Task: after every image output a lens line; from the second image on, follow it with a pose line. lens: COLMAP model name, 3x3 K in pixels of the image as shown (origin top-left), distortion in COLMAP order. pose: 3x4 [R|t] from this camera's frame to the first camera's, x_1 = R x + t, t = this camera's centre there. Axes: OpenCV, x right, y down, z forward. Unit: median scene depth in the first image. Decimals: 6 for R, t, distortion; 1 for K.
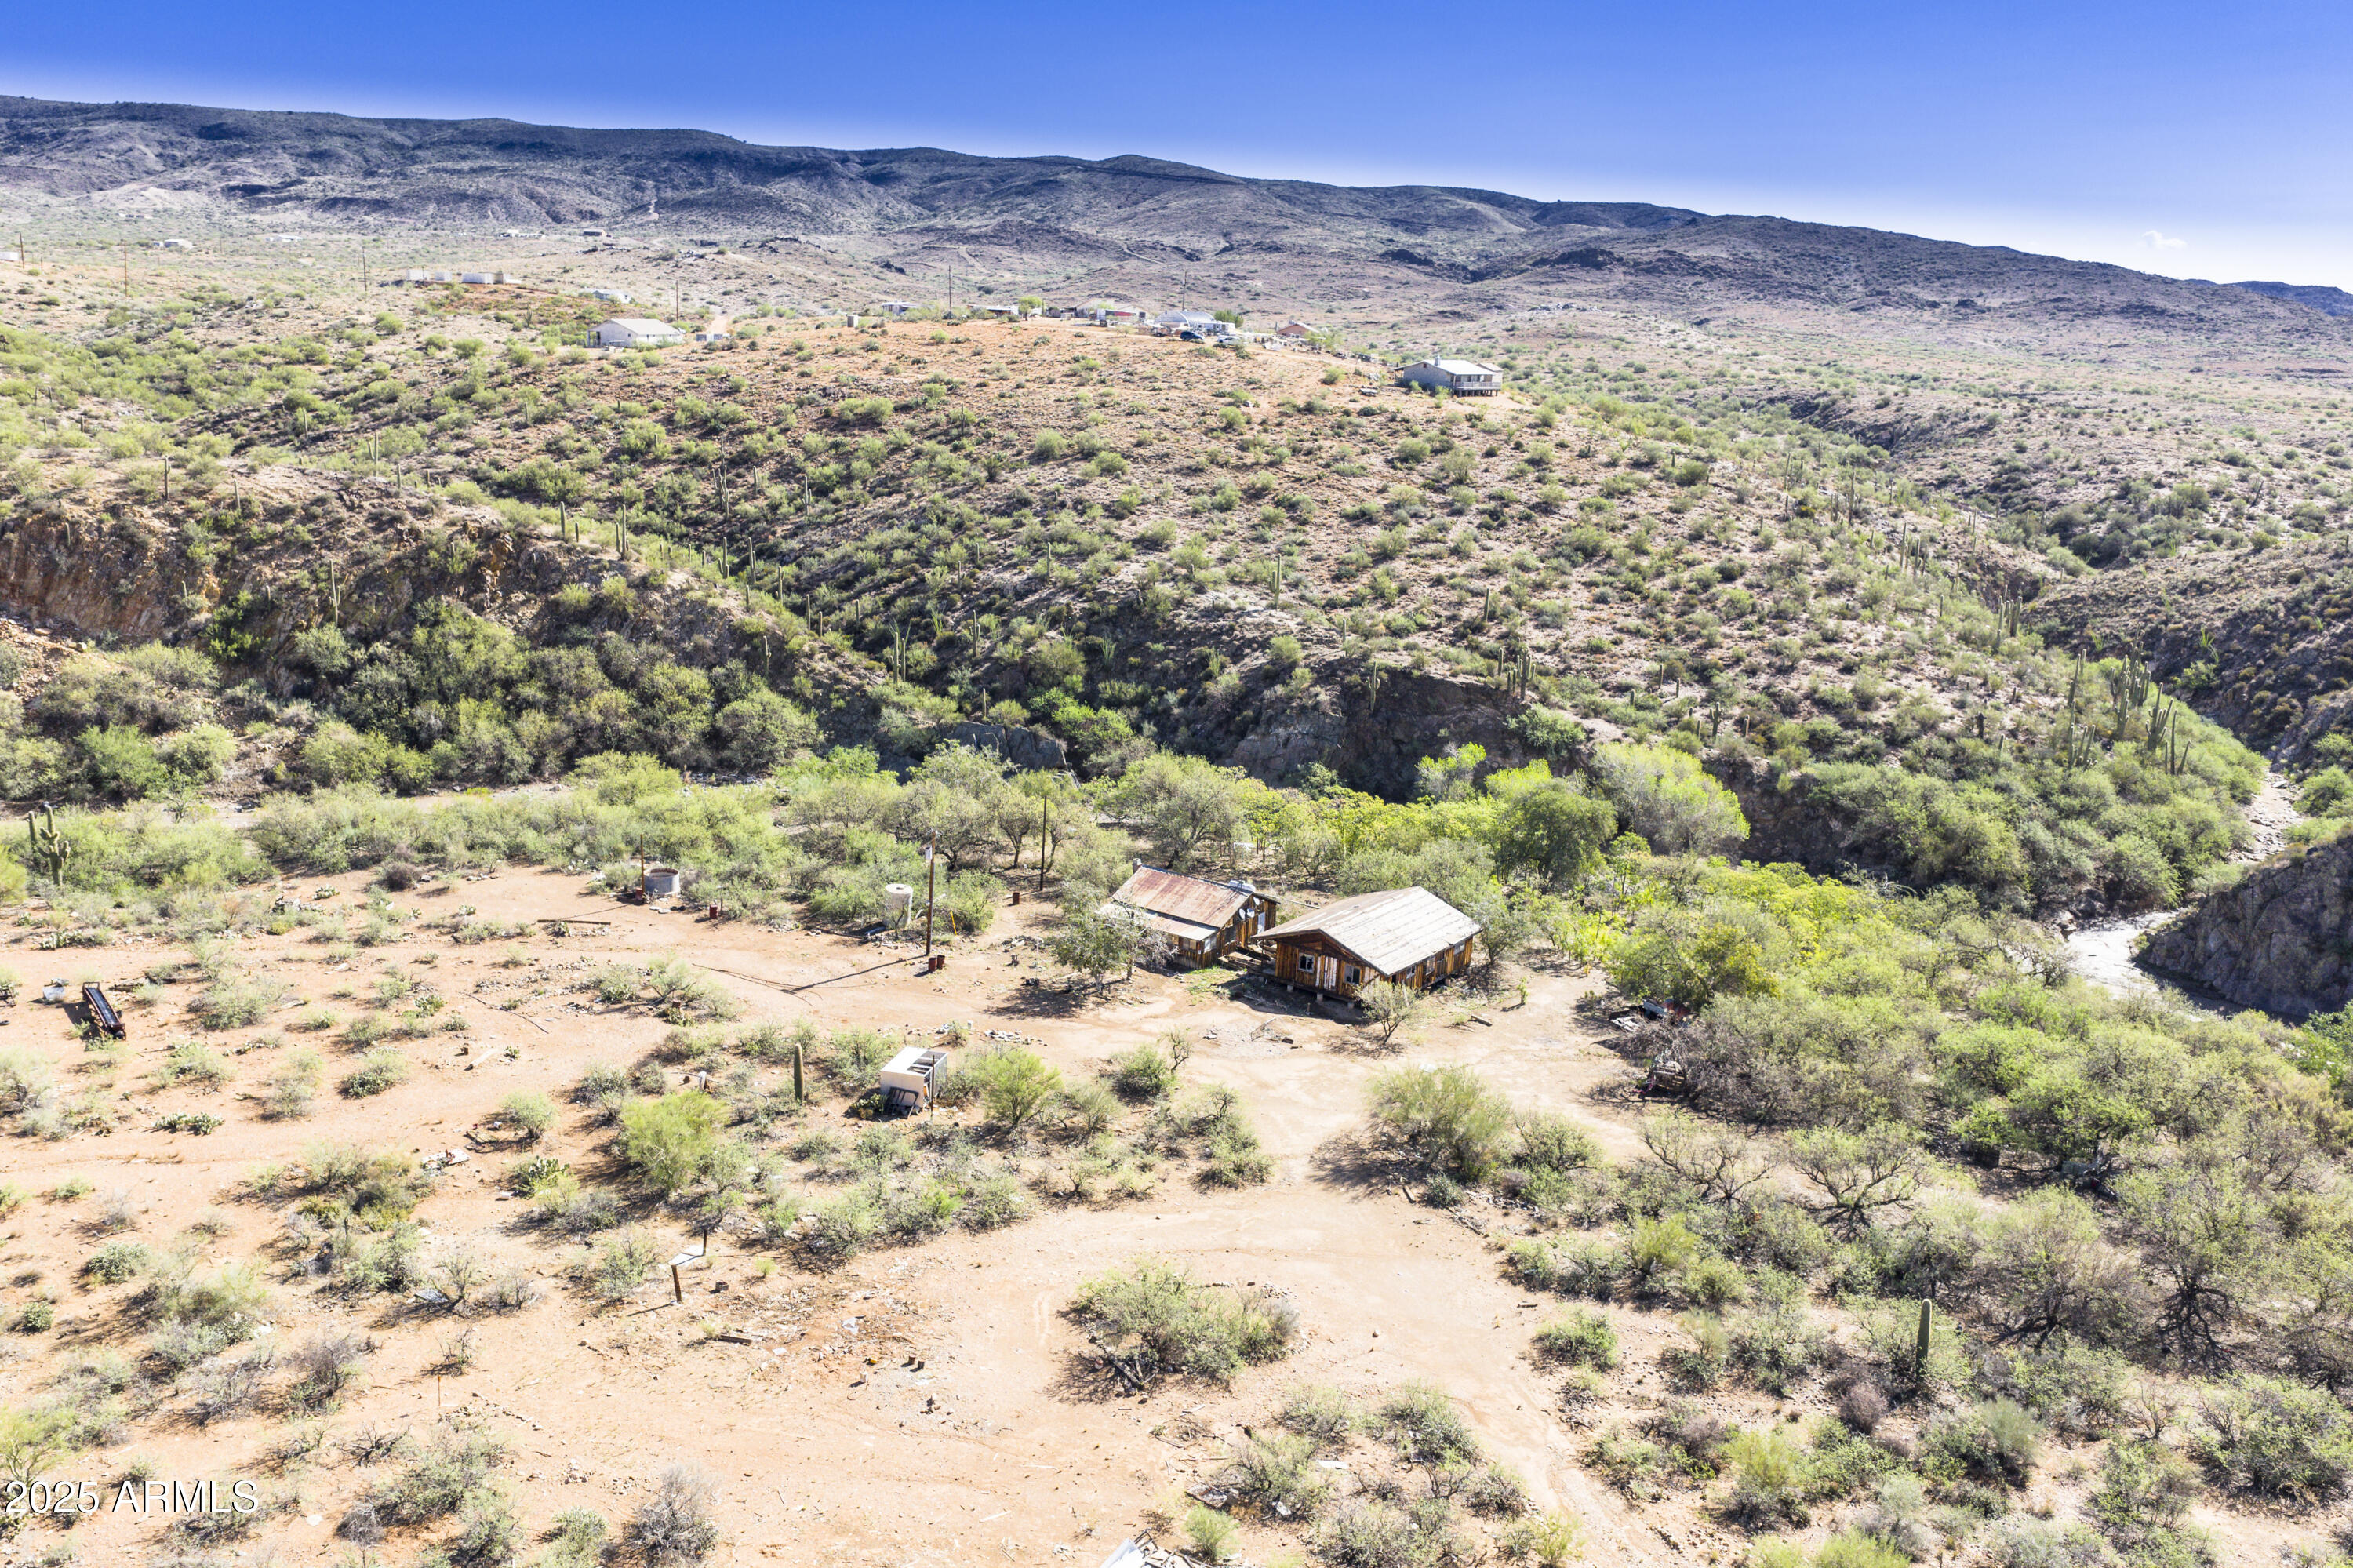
lens RADIAL K [[1943.9, 0, 1180.5], [0, 1943.9, 776.6], [0, 0, 1]] dist [0.027493, -0.055850]
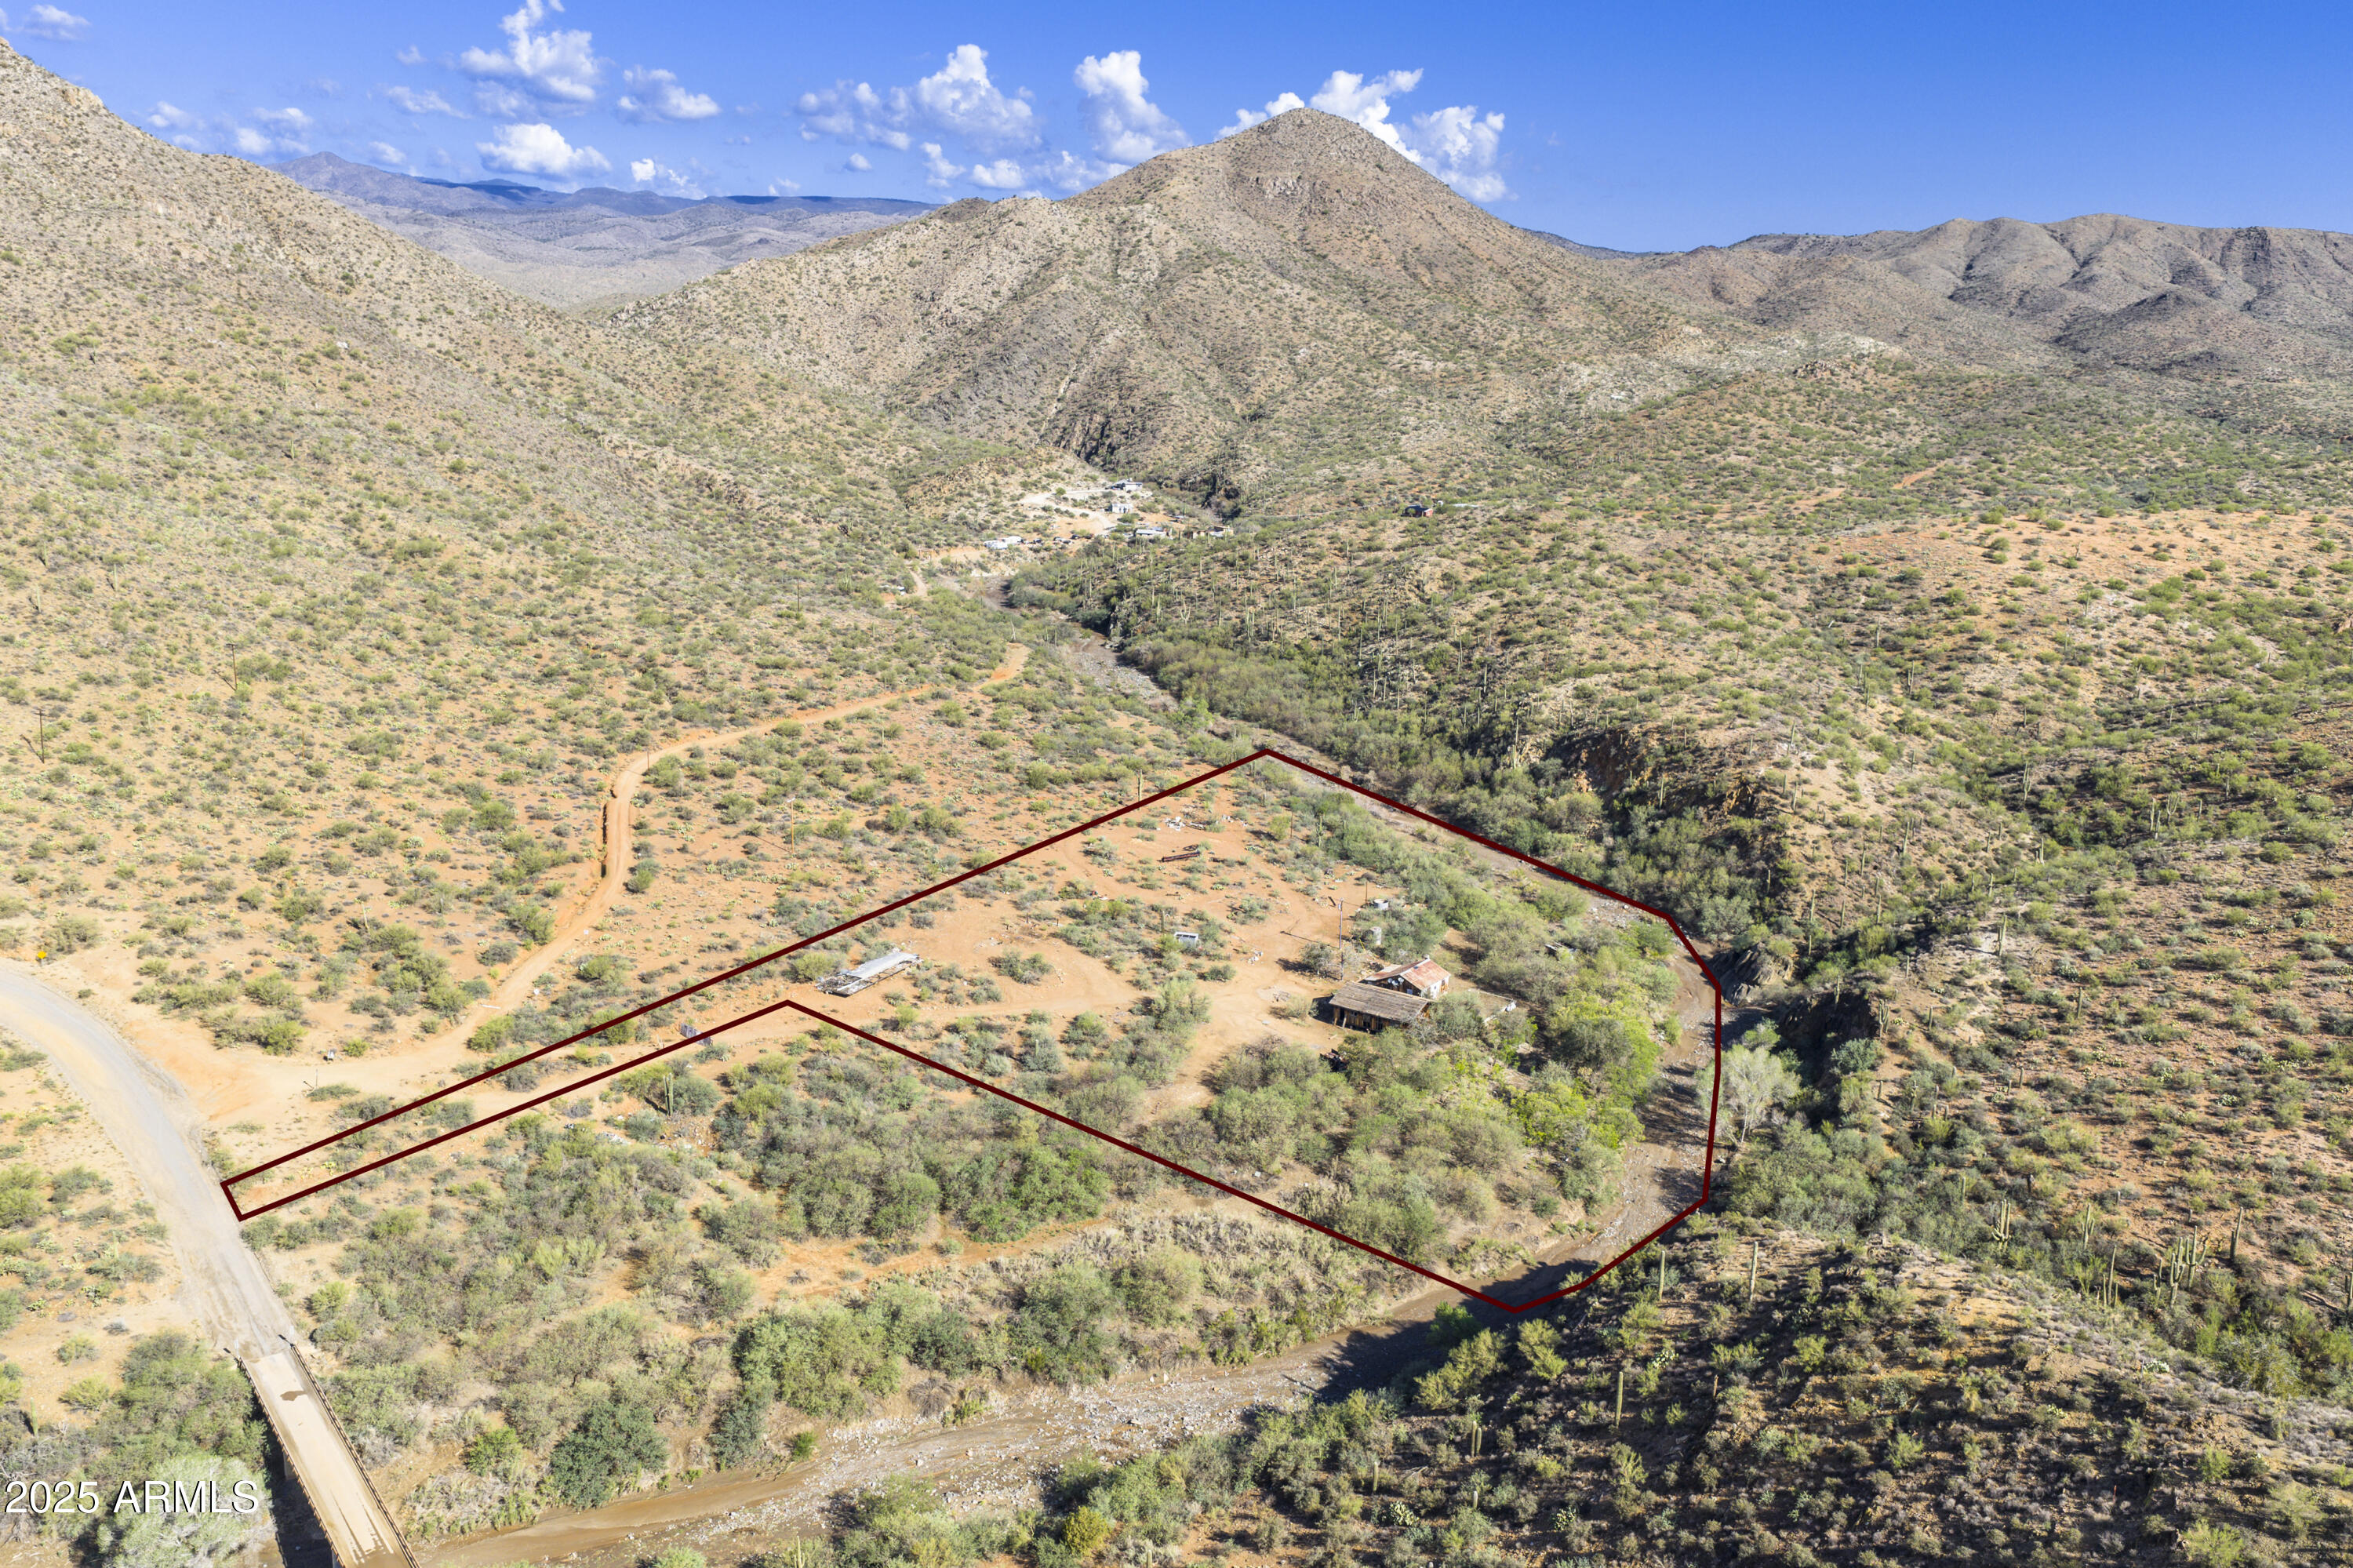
lens RADIAL K [[1941.7, 0, 1180.2], [0, 1941.7, 778.6], [0, 0, 1]] dist [0.033535, -0.076834]
pose [[0.026110, 0.186656, -0.982078, 0.129445], [-0.263144, 0.949049, 0.173383, -0.028064], [0.964403, 0.253901, 0.073897, 0.034142]]
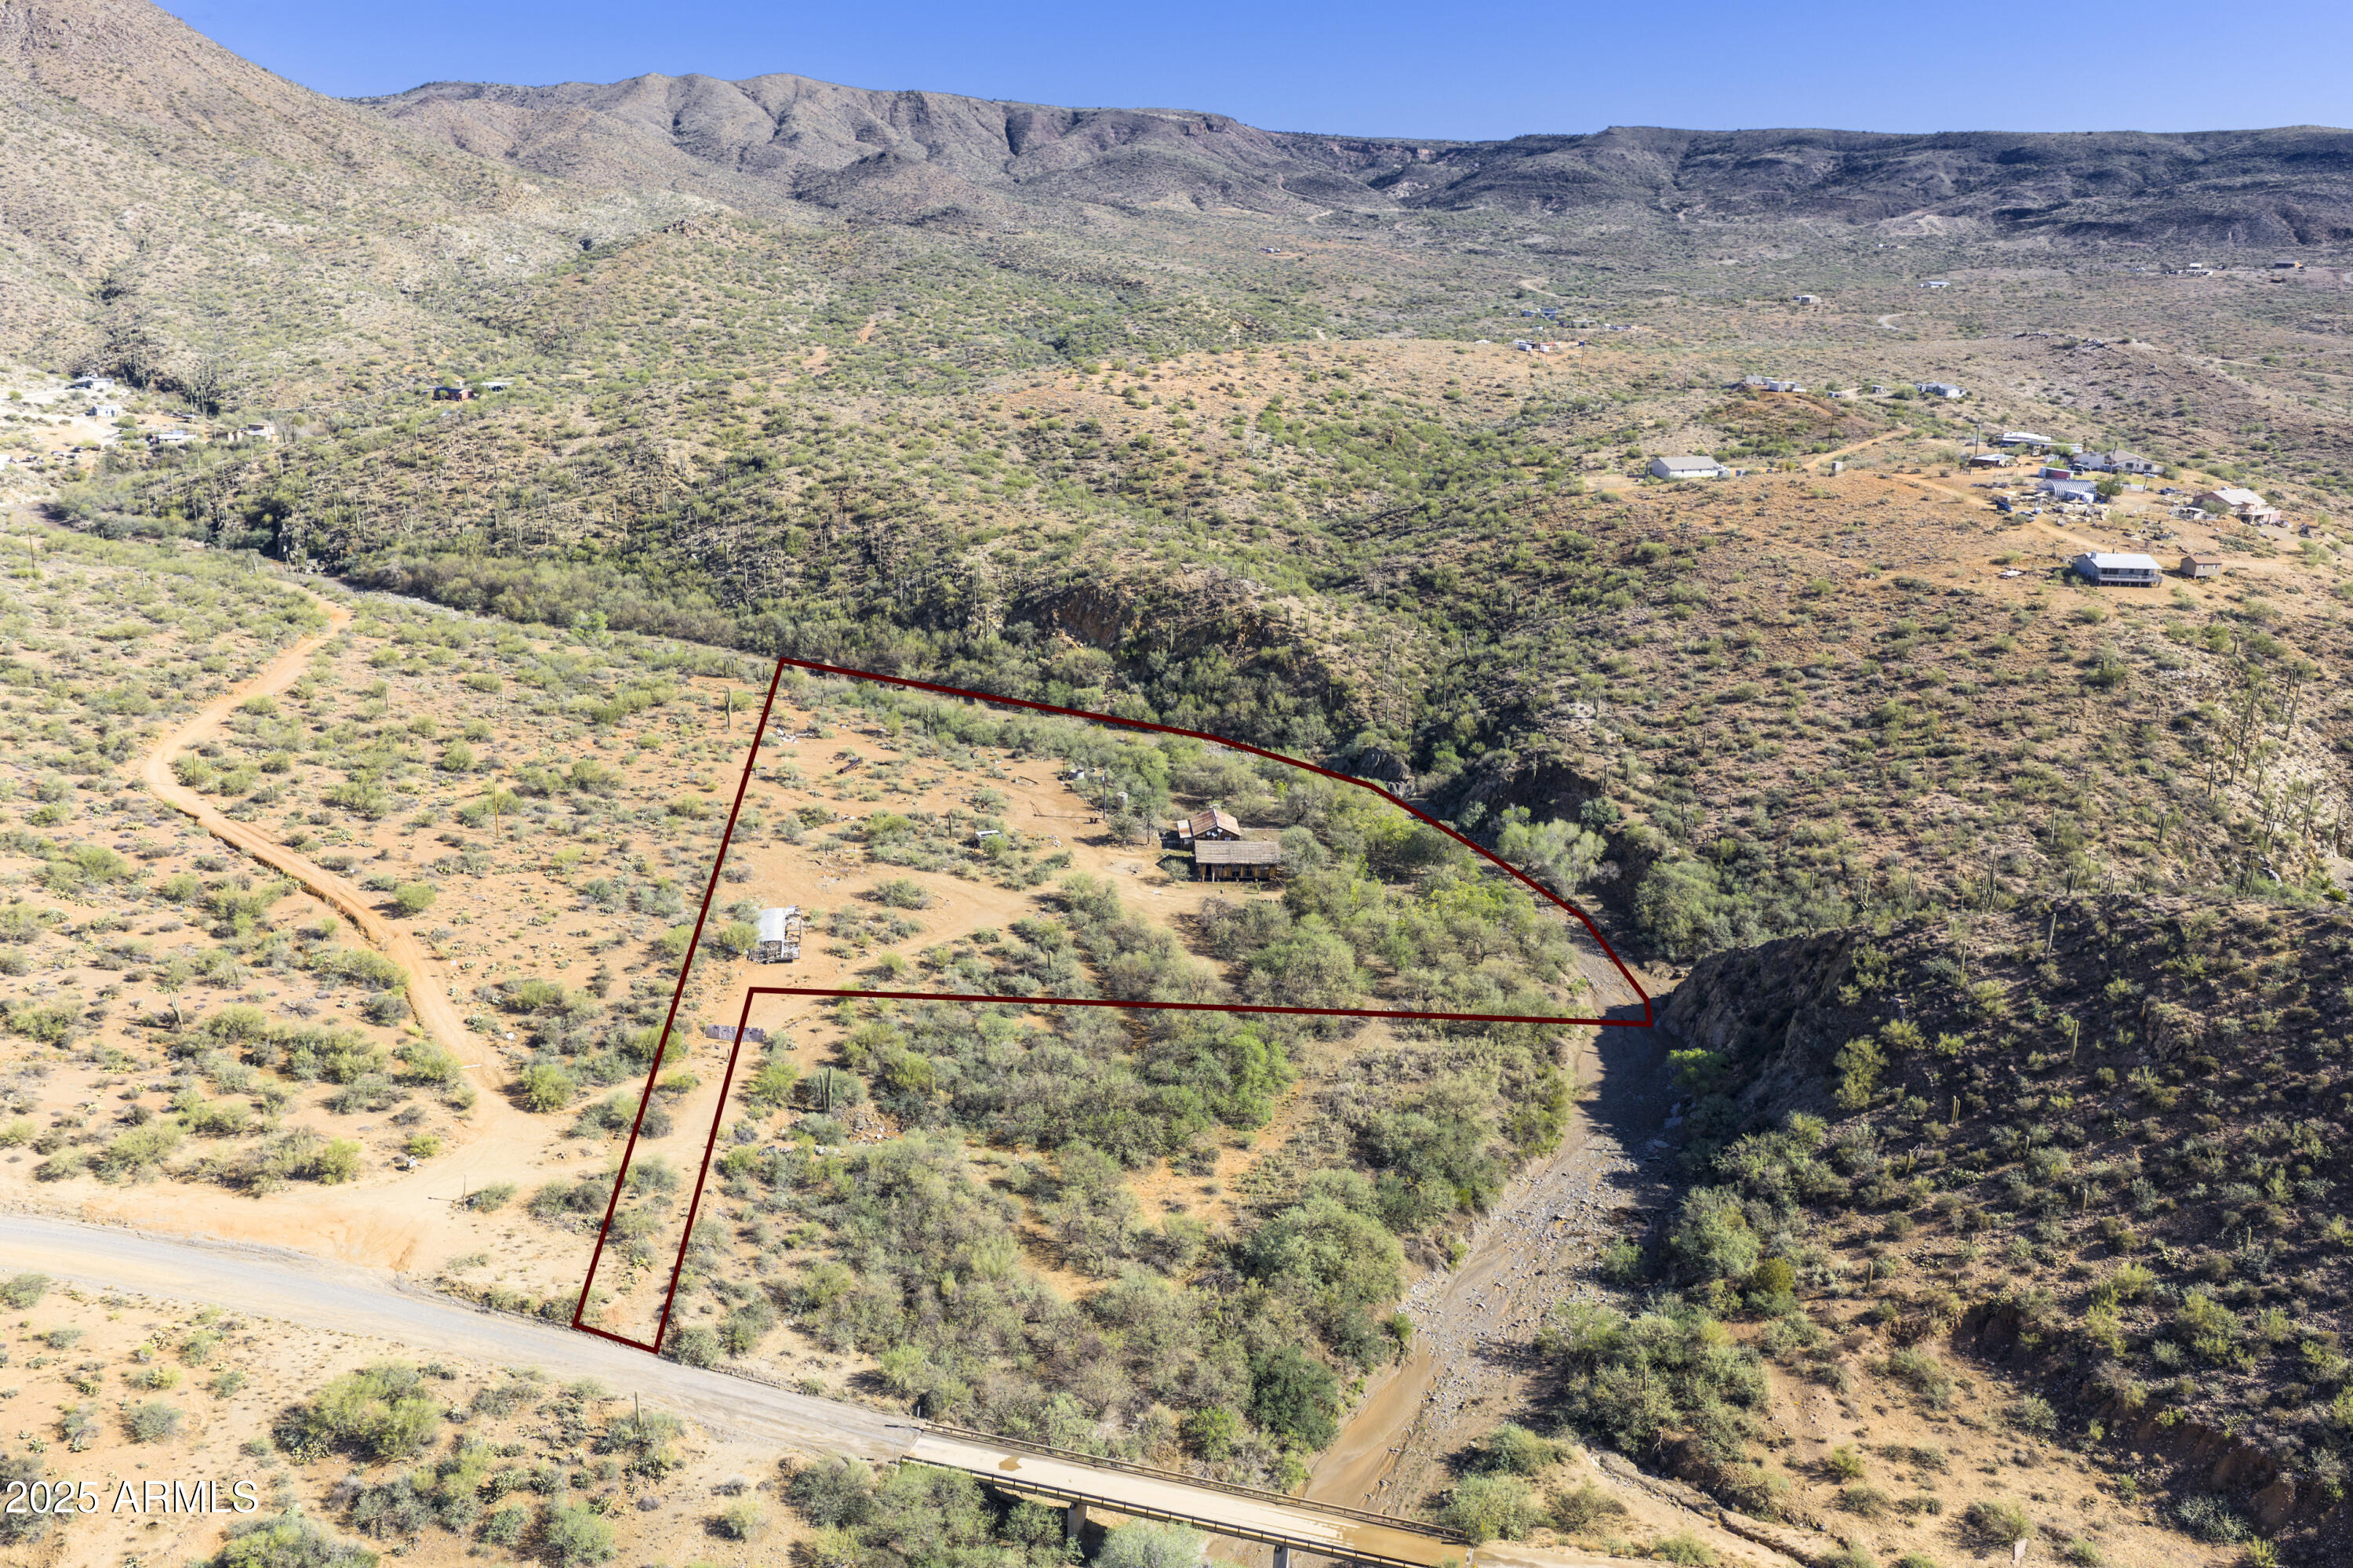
lens RADIAL K [[1943.9, 0, 1180.5], [0, 1943.9, 776.6], [0, 0, 1]] dist [0.027493, -0.055850]
pose [[0.634264, 0.189856, -0.749442, 0.106943], [-0.183112, 0.978687, 0.092960, -0.012689], [0.751119, 0.078271, 0.655511, -0.034315]]
